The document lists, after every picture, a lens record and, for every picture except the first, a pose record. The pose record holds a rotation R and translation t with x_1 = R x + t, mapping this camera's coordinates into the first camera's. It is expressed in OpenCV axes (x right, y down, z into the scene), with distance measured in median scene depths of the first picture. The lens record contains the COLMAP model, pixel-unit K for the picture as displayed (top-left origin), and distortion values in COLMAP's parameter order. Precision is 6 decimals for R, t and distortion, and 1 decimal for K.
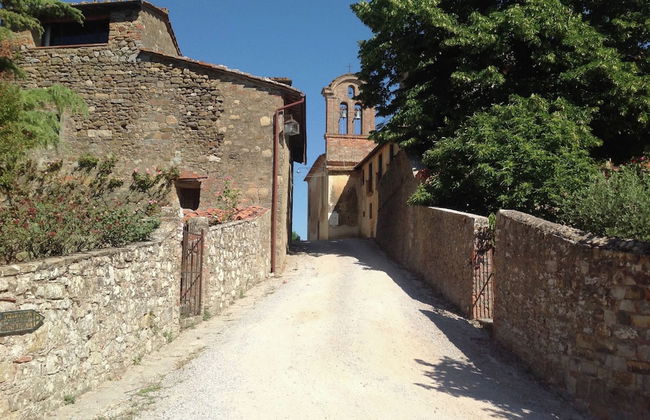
lens RADIAL K [[589.7, 0, 337.0], [0, 589.7, 196.1], [0, 0, 1]] dist [0.145608, -0.345721]
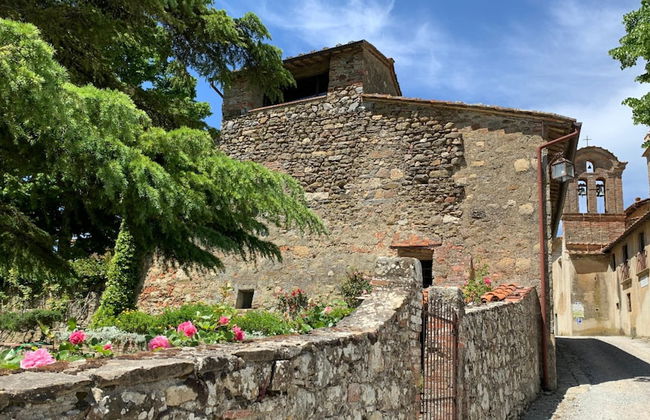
lens RADIAL K [[589.7, 0, 337.0], [0, 589.7, 196.1], [0, 0, 1]] dist [0.145608, -0.345721]
pose [[0.933005, -0.039085, -0.357734, -0.071768], [-0.014054, 0.989368, -0.144752, 0.018272], [0.359589, 0.140082, 0.922536, 0.253479]]
